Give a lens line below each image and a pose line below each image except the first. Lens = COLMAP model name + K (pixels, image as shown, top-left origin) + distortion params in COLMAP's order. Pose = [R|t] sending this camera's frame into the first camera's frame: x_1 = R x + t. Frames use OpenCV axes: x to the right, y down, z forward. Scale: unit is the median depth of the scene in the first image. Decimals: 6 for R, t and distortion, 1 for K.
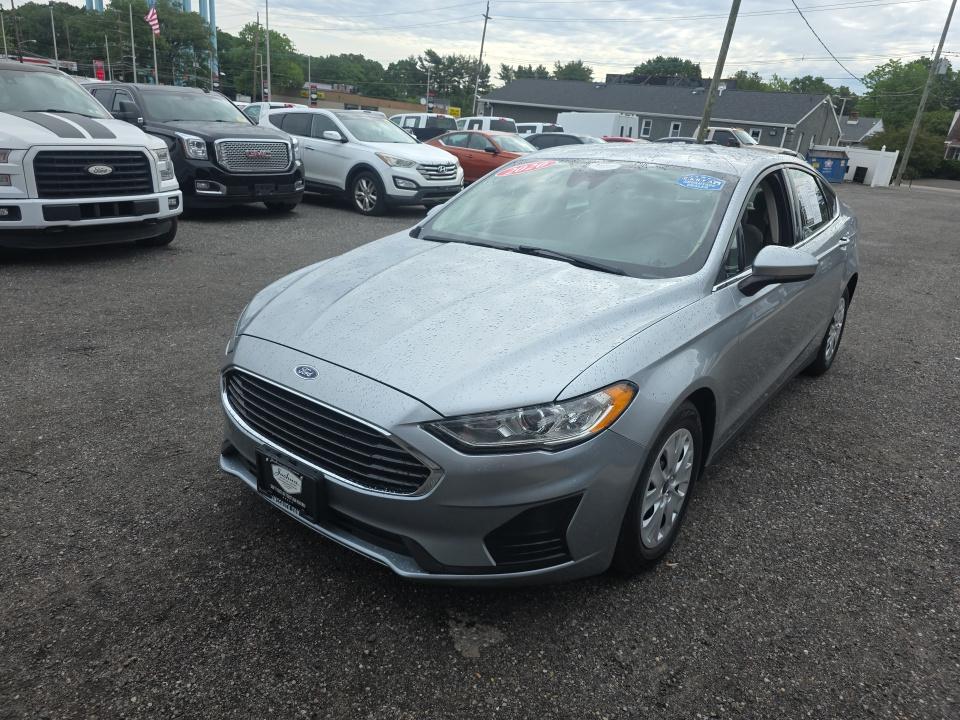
lens RADIAL K [[634.0, 0, 481.9], [0, 634.0, 354.1], [0, 0, 1]] dist [0.055851, -0.051501]
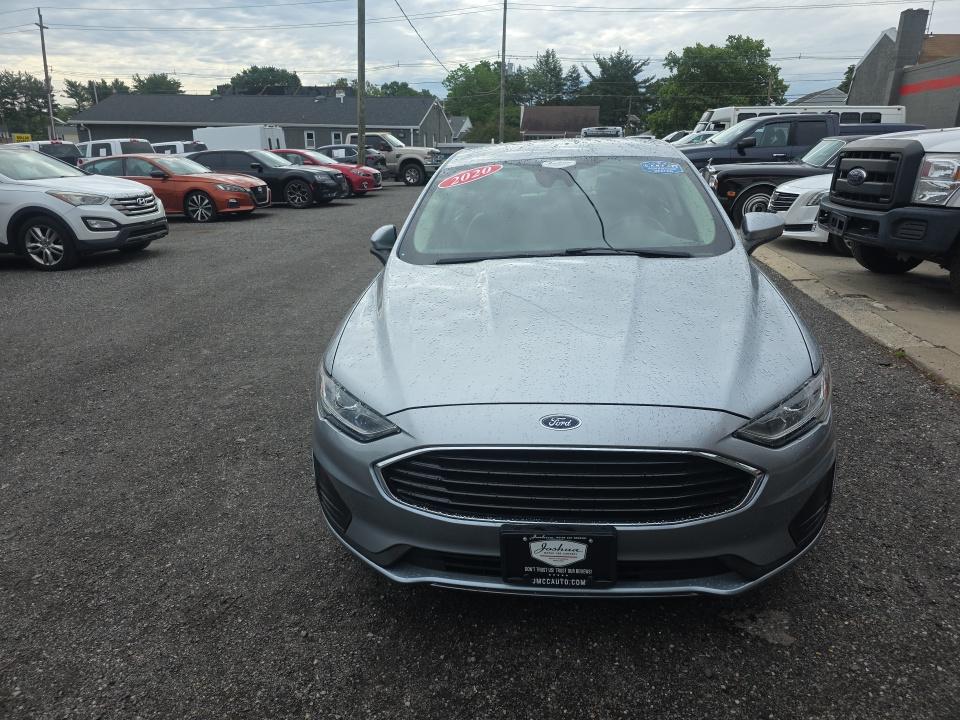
lens RADIAL K [[641.8, 0, 479.1], [0, 641.8, 364.2], [0, 0, 1]] dist [0.051245, -0.052468]
pose [[0.848904, -0.245814, 0.467907, -0.139882], [0.247427, 0.967098, 0.059168, -0.023442], [-0.467057, 0.065545, 0.881795, 0.051503]]
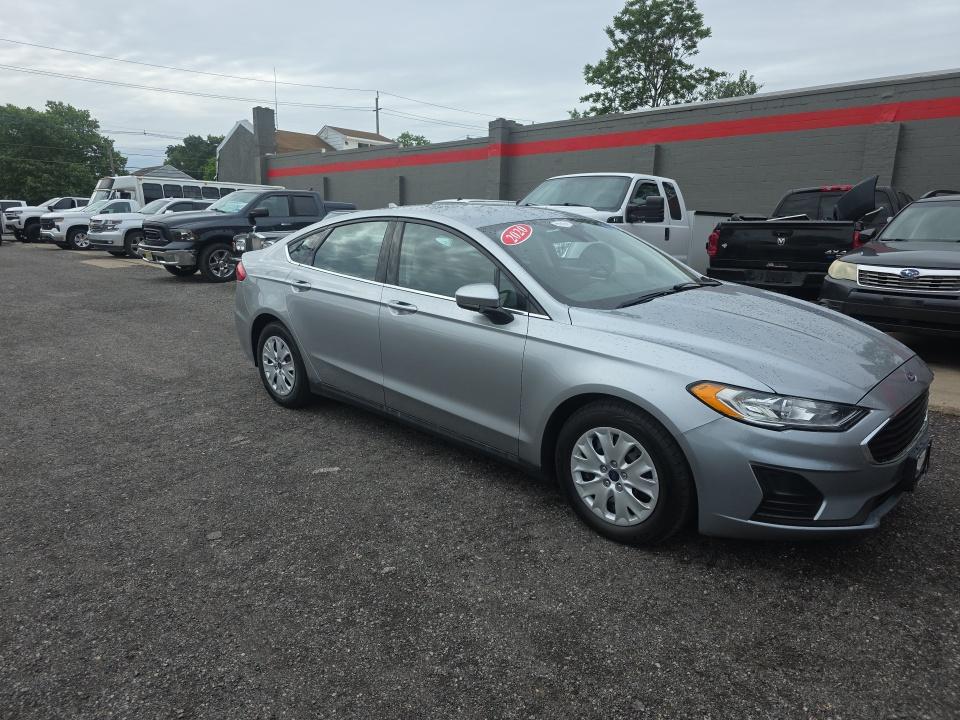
lens RADIAL K [[634.0, 0, 481.9], [0, 634.0, 354.1], [0, 0, 1]] dist [0.055851, -0.051501]
pose [[0.105014, -0.277094, 0.955087, -0.311408], [0.330508, 0.915531, 0.229278, -0.119811], [-0.937943, 0.291586, 0.187725, 0.294183]]
